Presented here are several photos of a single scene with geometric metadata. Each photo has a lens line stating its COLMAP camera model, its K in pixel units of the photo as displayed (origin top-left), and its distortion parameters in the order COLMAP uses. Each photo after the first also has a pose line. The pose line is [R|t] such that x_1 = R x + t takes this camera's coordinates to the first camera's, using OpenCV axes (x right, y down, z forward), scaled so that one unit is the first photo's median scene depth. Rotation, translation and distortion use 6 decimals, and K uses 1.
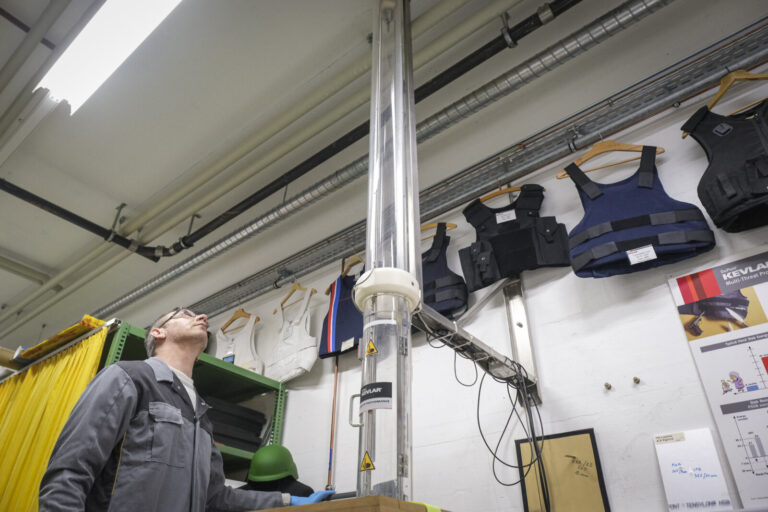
lens RADIAL K [[522.8, 0, 384.0], [0, 522.8, 256.0], [0, 0, 1]] dist [-0.022313, 0.002229]
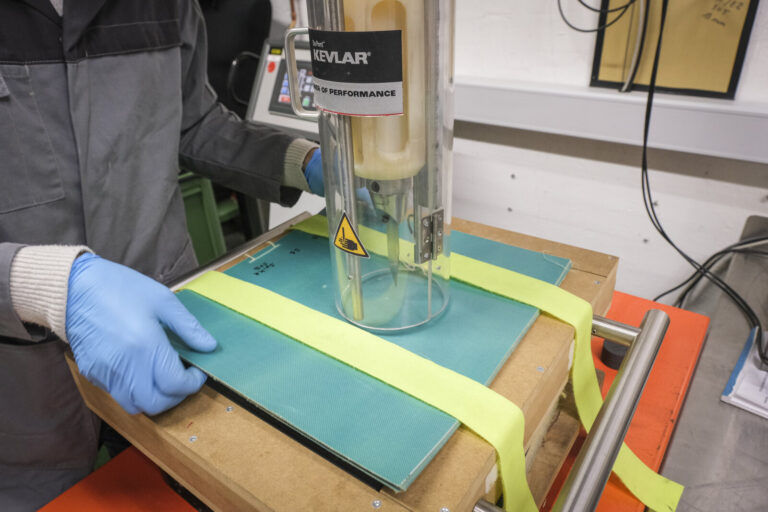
lens RADIAL K [[520.4, 0, 383.5], [0, 520.4, 263.2], [0, 0, 1]] dist [-0.021757, 0.003610]
pose [[0.997708, -0.065751, 0.015980, -0.010317], [0.015388, 0.450450, 0.892669, 0.028239], [-0.065892, -0.890377, 0.450430, 0.741984]]
